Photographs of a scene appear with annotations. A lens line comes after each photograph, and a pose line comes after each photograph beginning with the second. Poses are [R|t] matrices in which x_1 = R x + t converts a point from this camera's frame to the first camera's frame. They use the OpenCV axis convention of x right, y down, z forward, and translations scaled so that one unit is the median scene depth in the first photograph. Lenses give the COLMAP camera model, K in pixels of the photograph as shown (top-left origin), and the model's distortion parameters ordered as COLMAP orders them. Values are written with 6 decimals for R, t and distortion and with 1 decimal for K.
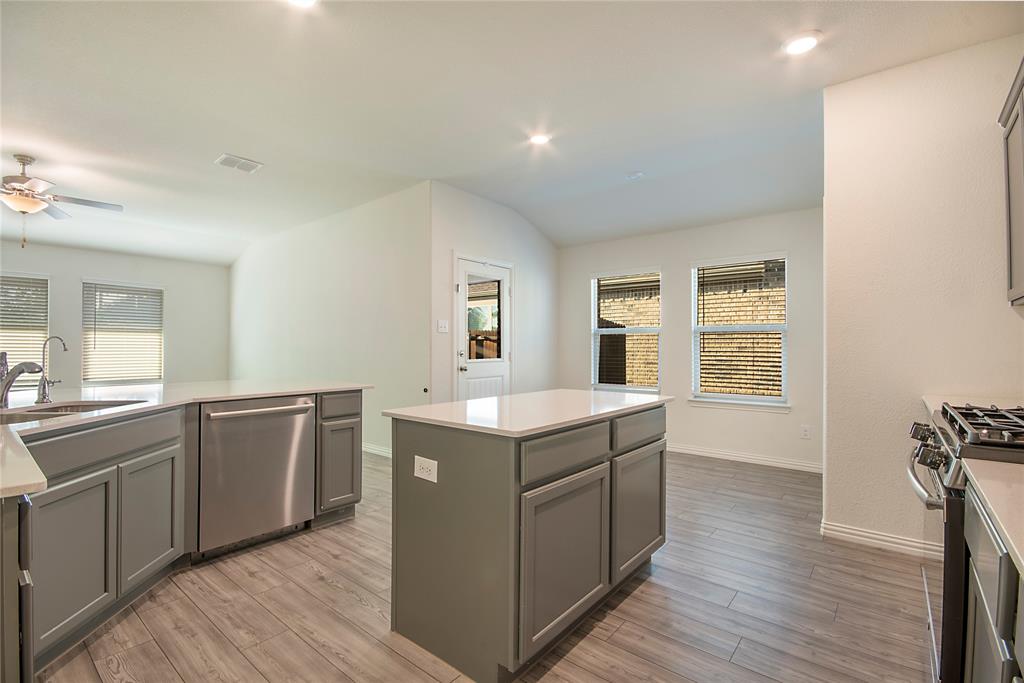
lens RADIAL K [[452.5, 0, 513.1], [0, 452.5, 346.8], [0, 0, 1]] dist [0.003442, -0.002621]
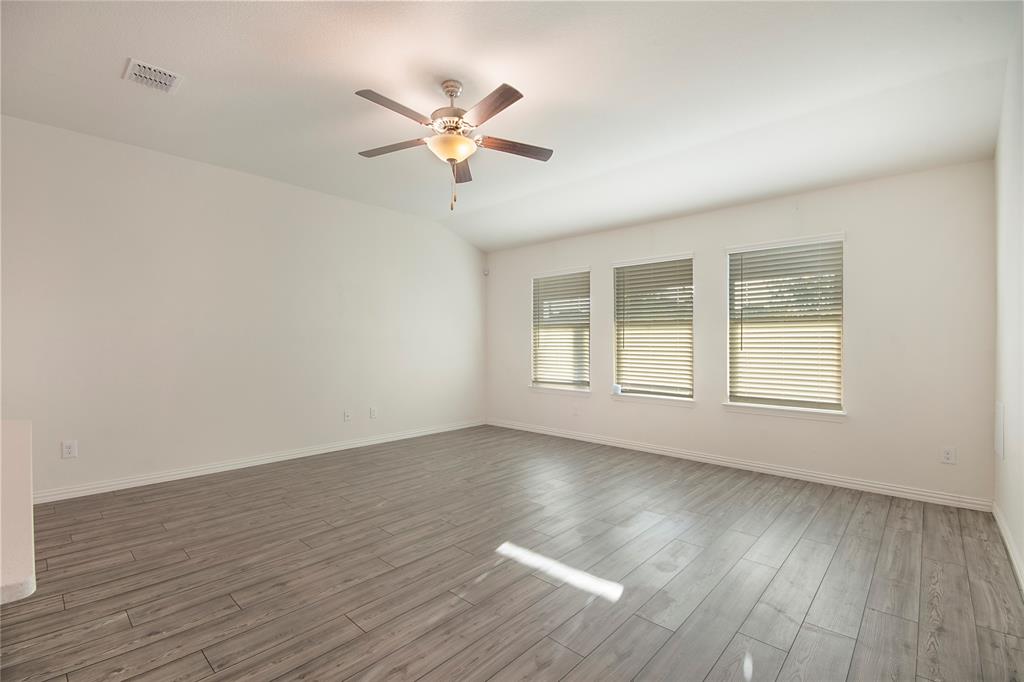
lens RADIAL K [[452.5, 0, 517.0], [0, 452.5, 346.0], [0, 0, 1]] dist [0.003442, -0.002621]
pose [[-0.036178, -0.002196, -0.999343, -0.222508], [-0.003832, 0.999991, -0.002058, 0.004794], [0.999338, 0.003755, -0.036186, 0.790861]]
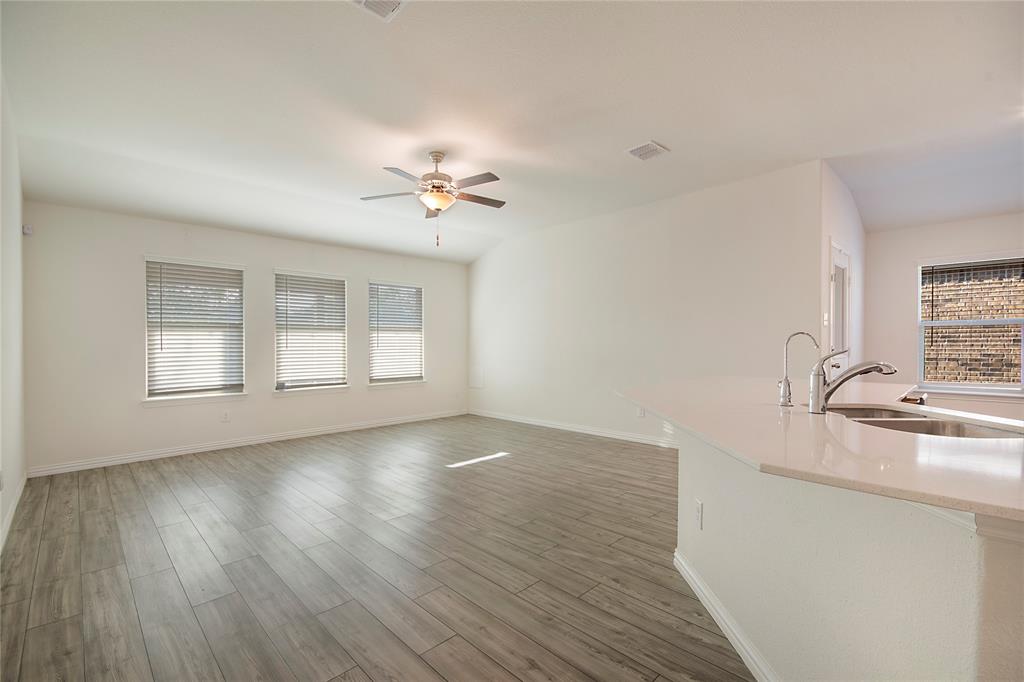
lens RADIAL K [[452.5, 0, 505.7], [0, 452.5, 359.7], [0, 0, 1]] dist [0.003442, -0.002621]
pose [[0.995048, -0.005838, -0.099225, -0.563405], [0.009136, 0.999420, 0.032809, 0.002645], [0.098976, -0.033553, 0.994524, 0.000090]]
